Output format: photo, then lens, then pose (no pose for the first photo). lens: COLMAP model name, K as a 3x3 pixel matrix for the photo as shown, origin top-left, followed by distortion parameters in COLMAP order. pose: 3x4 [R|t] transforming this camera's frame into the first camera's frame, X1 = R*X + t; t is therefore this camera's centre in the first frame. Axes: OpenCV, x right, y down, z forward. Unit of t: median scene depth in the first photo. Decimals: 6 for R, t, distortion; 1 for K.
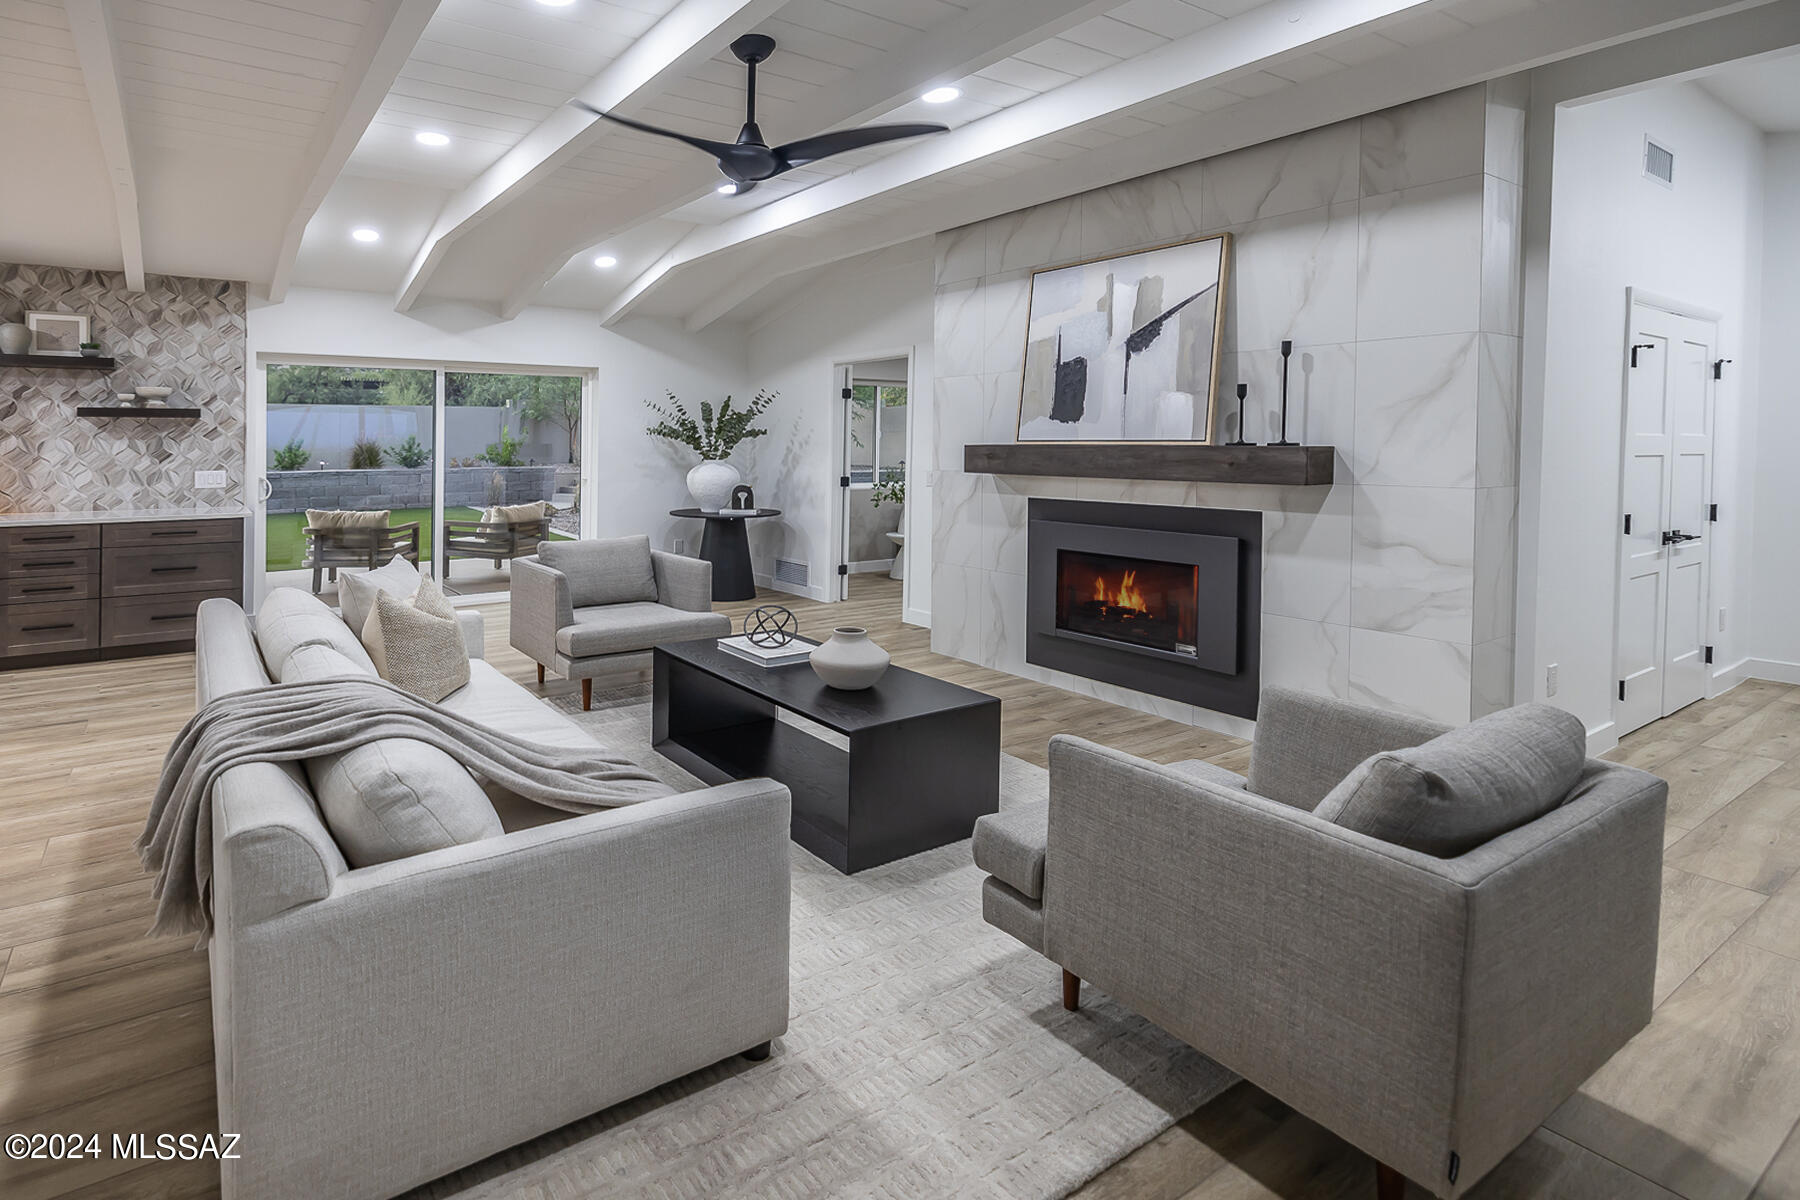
lens RADIAL K [[730.3, 0, 739.1], [0, 730.3, 449.9], [0, 0, 1]] dist [-0.000072, -0.000204]
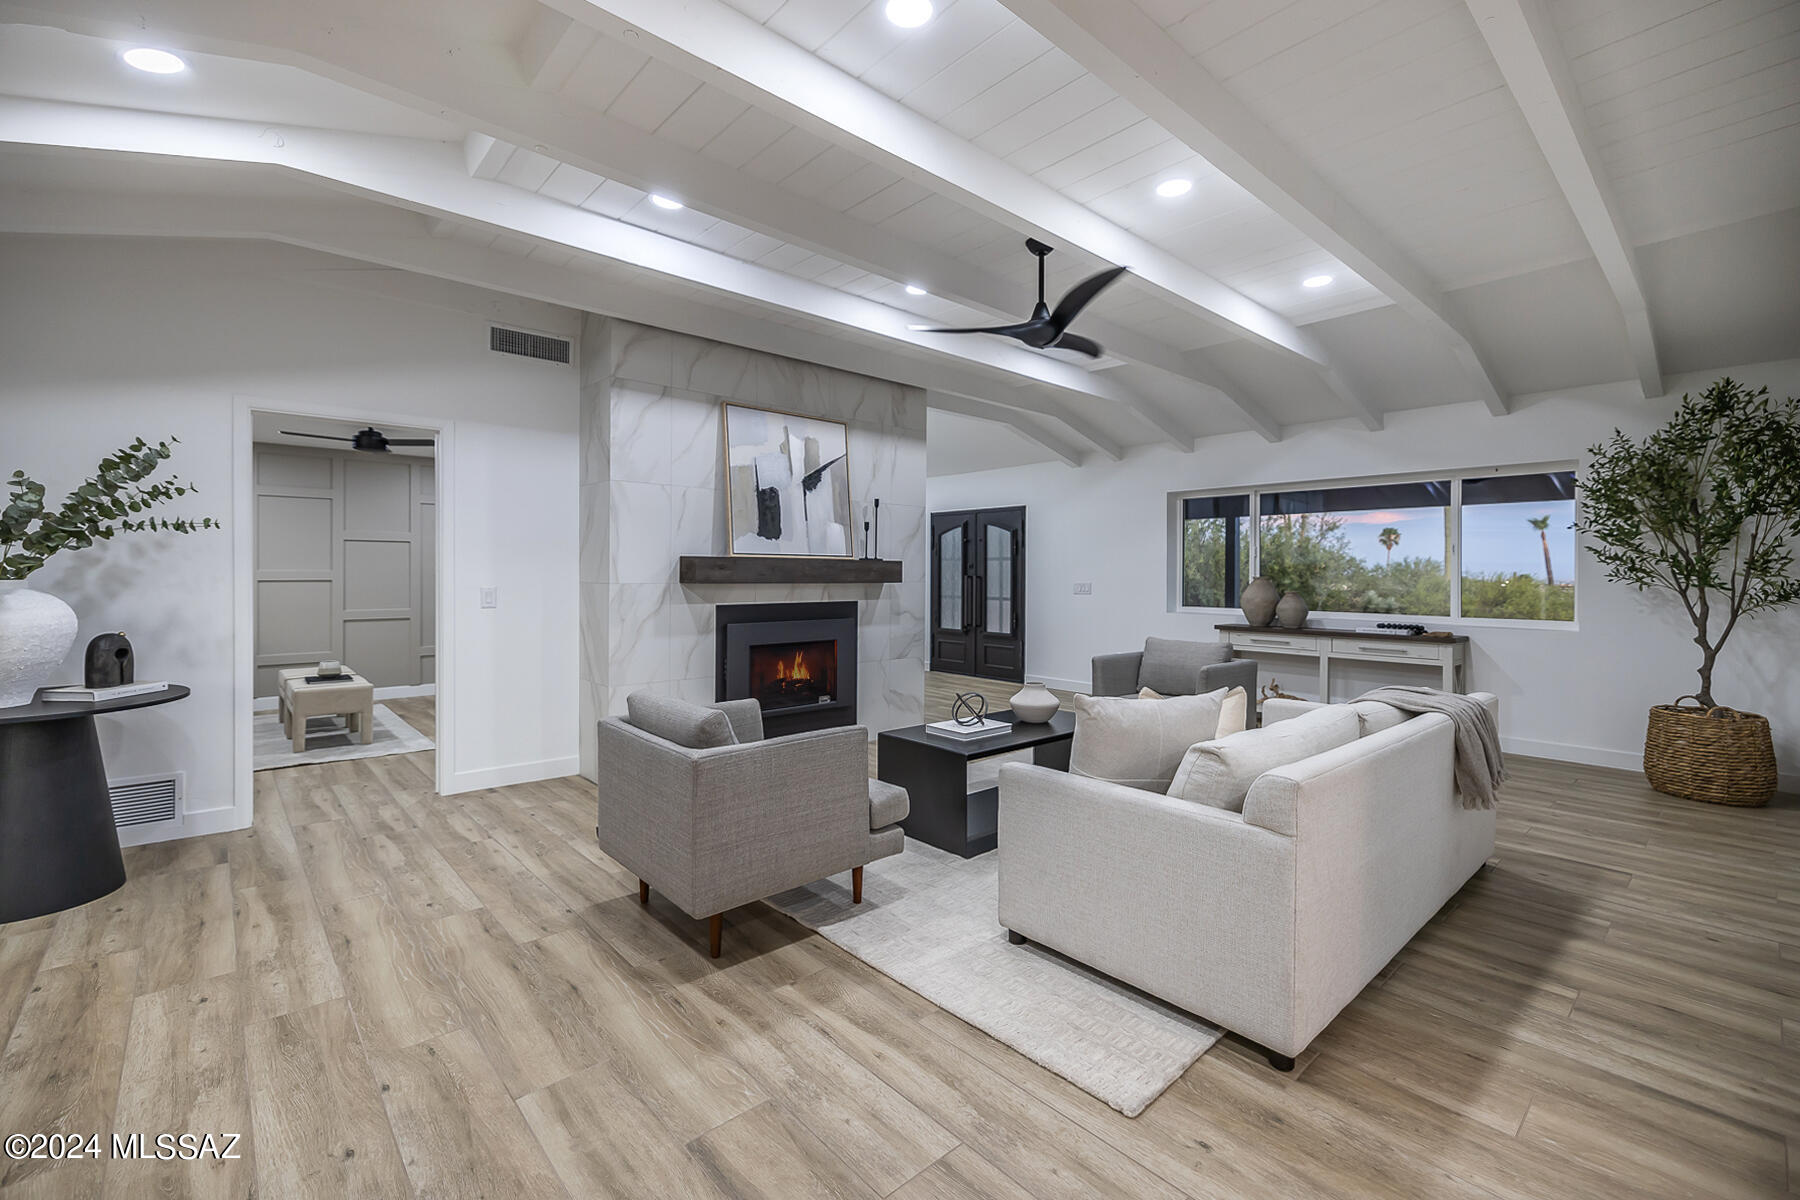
lens RADIAL K [[780.2, 0, 911.9], [0, 780.2, 570.1], [0, 0, 1]] dist [0.000205, -0.000081]
pose [[-0.085426, -0.002353, 0.996342, -0.912235], [-0.000650, 0.999997, 0.002306, 0.011440], [-0.996344, -0.000451, -0.085428, 0.914659]]
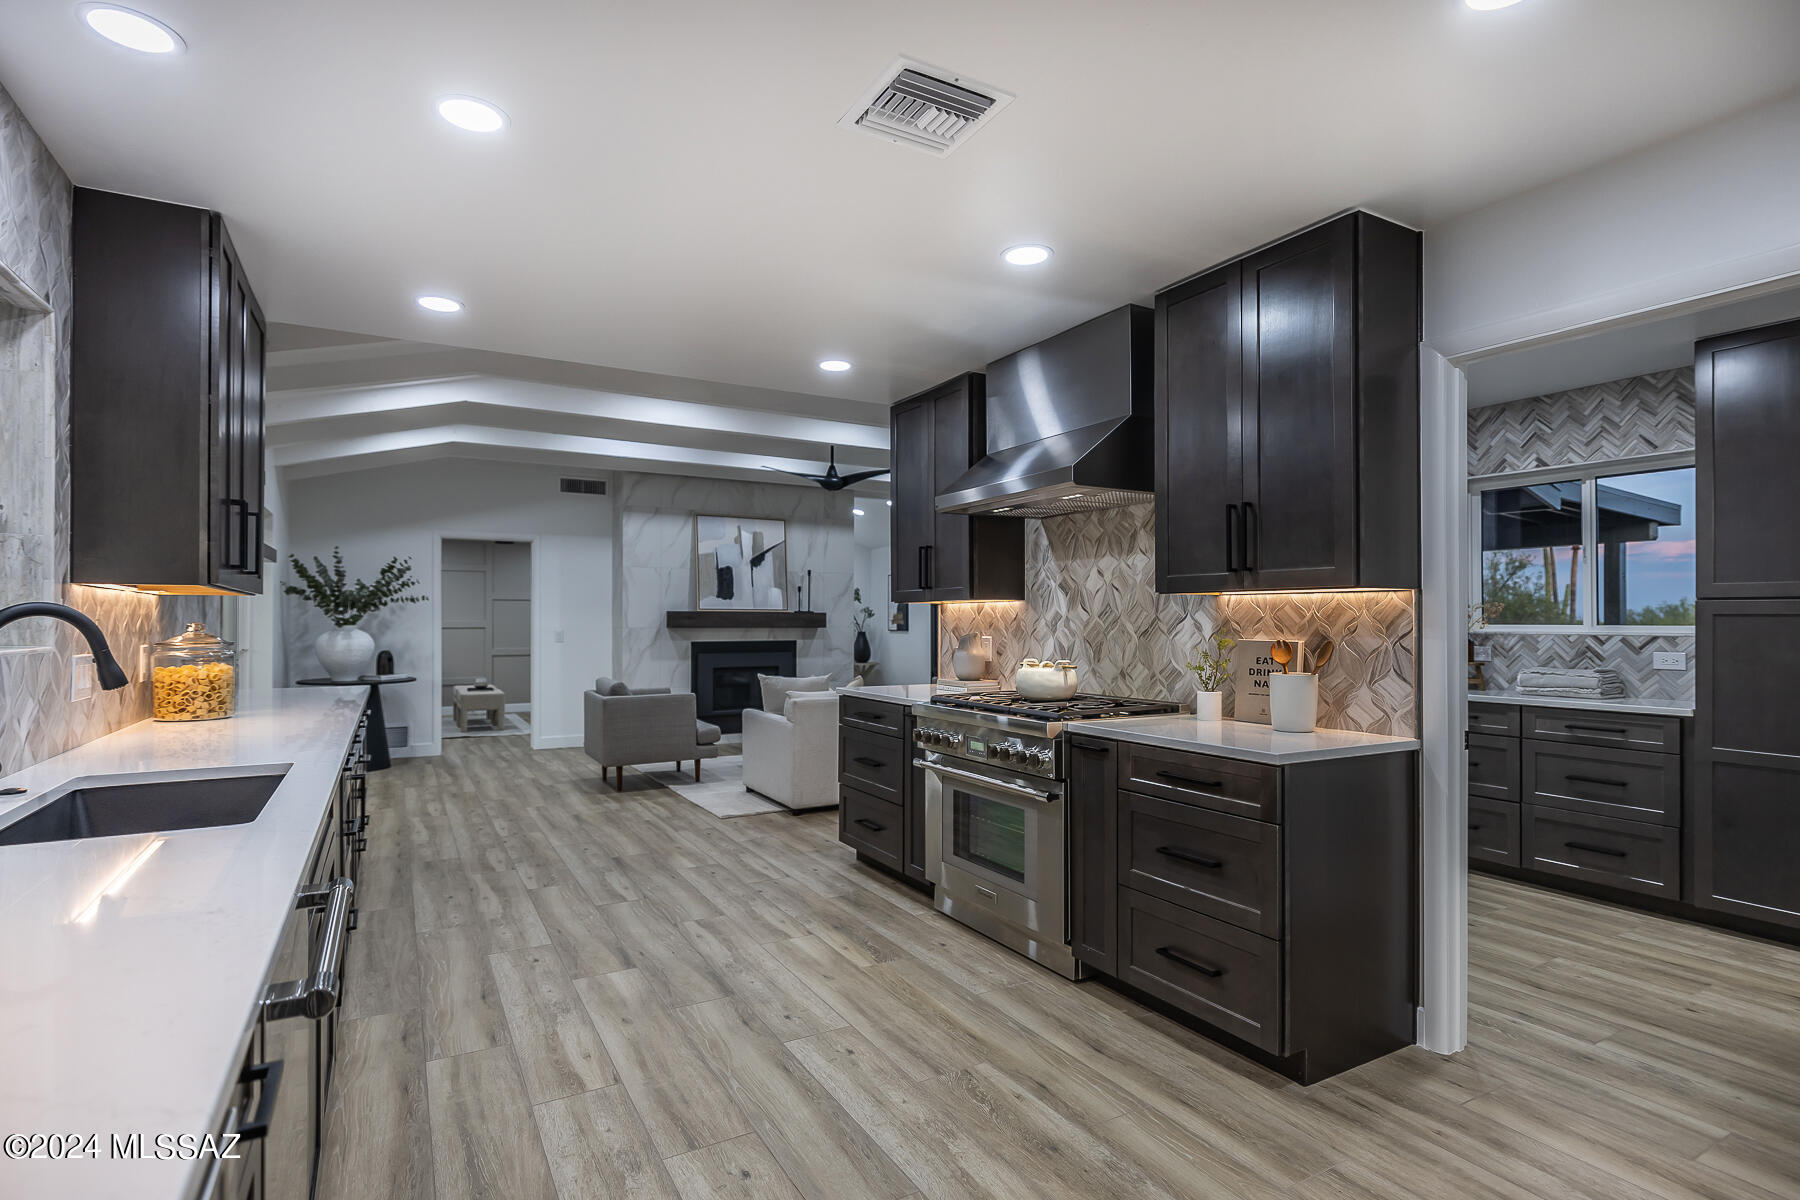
lens RADIAL K [[915.1, 0, 897.8], [0, 915.1, 610.2], [0, 0, 1]] dist [-0.000485, 0.000033]
pose [[0.143506, 0.007320, 0.989622, -1.932325], [0.004436, 0.999958, -0.008039, 0.011649], [-0.989639, 0.005544, 0.143468, 0.222132]]
